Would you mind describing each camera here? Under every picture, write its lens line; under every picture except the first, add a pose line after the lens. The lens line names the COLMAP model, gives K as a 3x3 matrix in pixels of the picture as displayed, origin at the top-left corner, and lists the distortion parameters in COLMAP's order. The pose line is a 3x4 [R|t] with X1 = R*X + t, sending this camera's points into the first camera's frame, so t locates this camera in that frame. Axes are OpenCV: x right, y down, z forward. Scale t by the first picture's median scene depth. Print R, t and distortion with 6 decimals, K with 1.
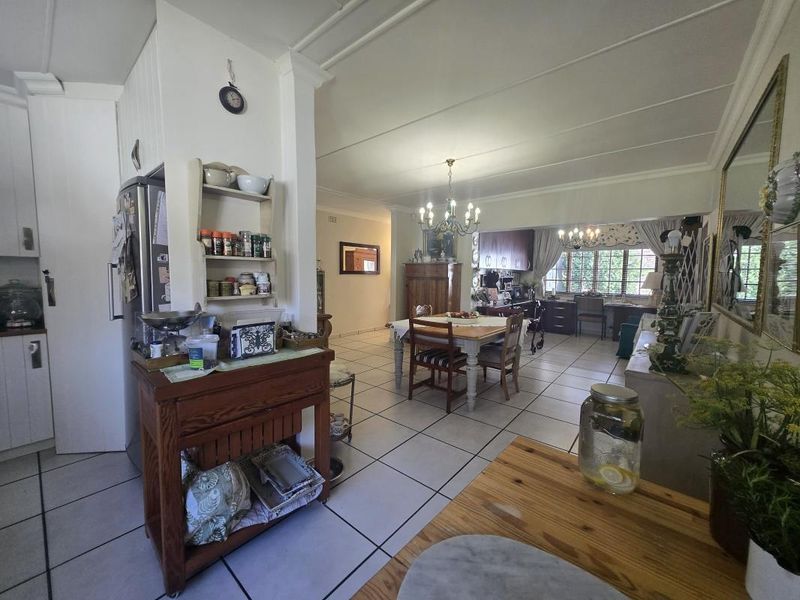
lens RADIAL K [[311.8, 0, 402.0], [0, 311.8, 296.4], [0, 0, 1]] dist [0.000380, -0.000437]
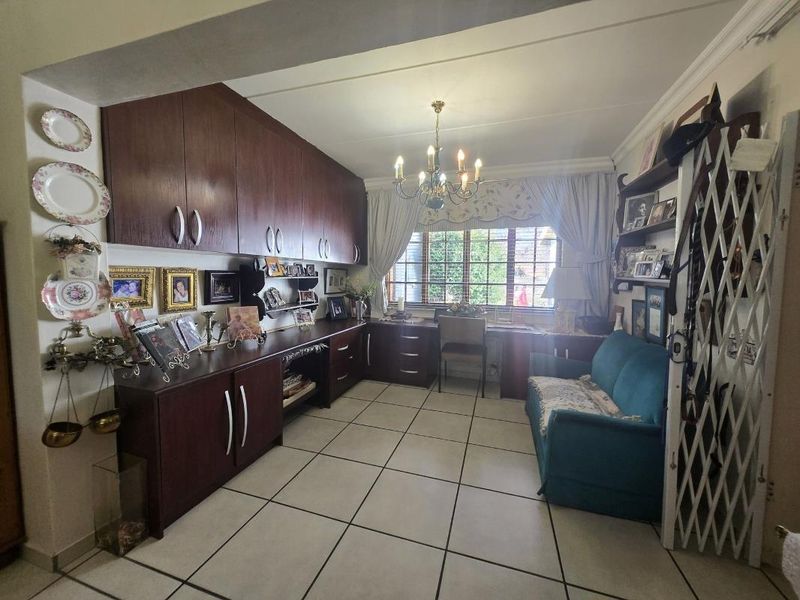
lens RADIAL K [[311.8, 0, 402.0], [0, 311.8, 296.4], [0, 0, 1]] dist [0.000380, -0.000437]
pose [[0.924769, -0.027048, 0.379568, 0.293280], [0.028254, 0.999598, 0.002393, -0.030574], [-0.379480, 0.008512, 0.925161, 0.517065]]
